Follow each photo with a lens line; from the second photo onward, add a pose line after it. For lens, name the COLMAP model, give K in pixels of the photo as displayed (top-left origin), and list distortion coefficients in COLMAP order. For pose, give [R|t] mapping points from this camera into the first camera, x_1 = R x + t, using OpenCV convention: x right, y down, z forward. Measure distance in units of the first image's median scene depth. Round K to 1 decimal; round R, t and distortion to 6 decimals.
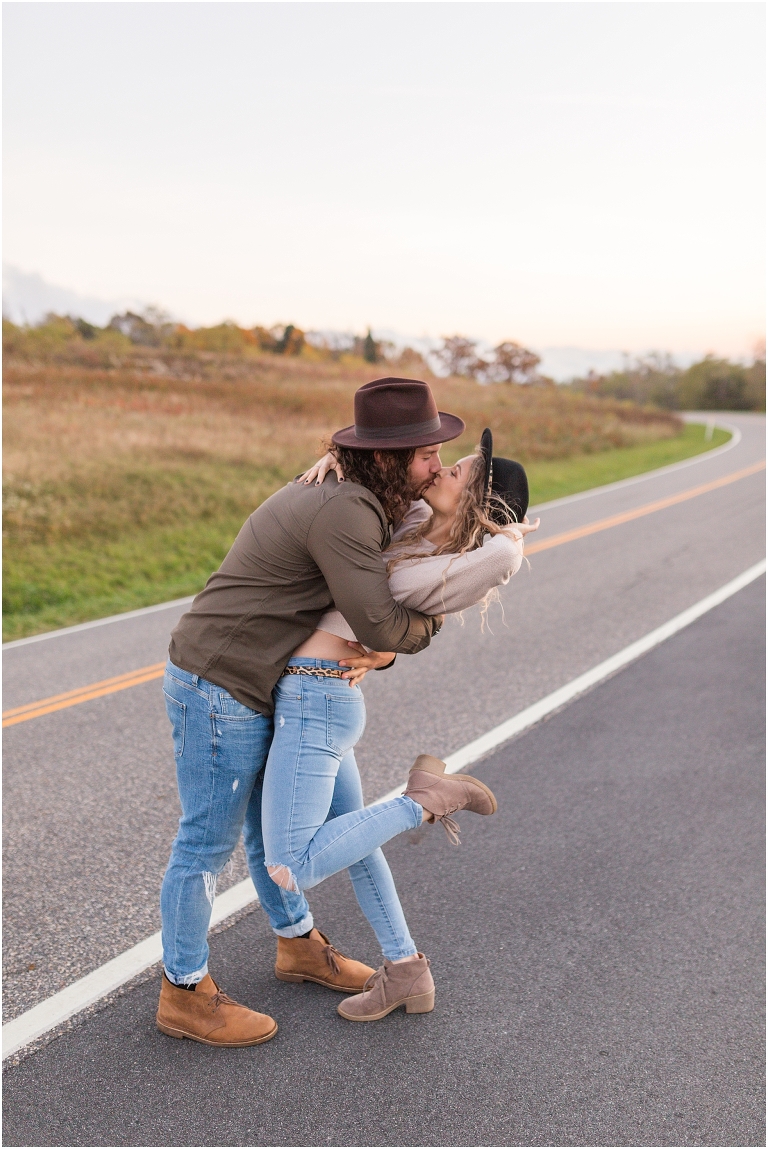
lens RADIAL K [[1117.5, 0, 384.0], [0, 1117.5, 574.5], [0, 0, 1]] dist [-0.002667, -0.003998]
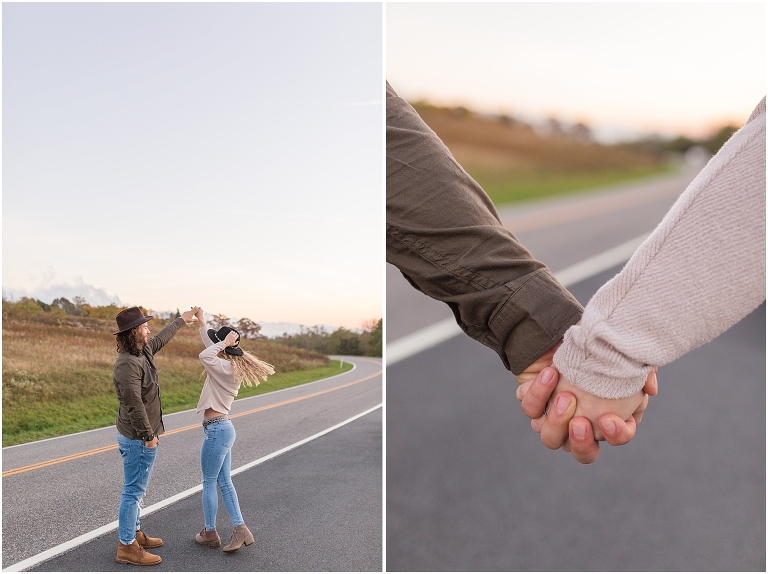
lens RADIAL K [[757.0, 0, 384.0], [0, 757.0, 287.0], [0, 0, 1]] dist [-0.007017, -0.009781]
pose [[0.952104, 0.047914, 0.301998, -0.094286], [0.026292, 0.971160, -0.236973, 0.099157], [-0.304643, 0.233563, 0.923385, -0.515140]]
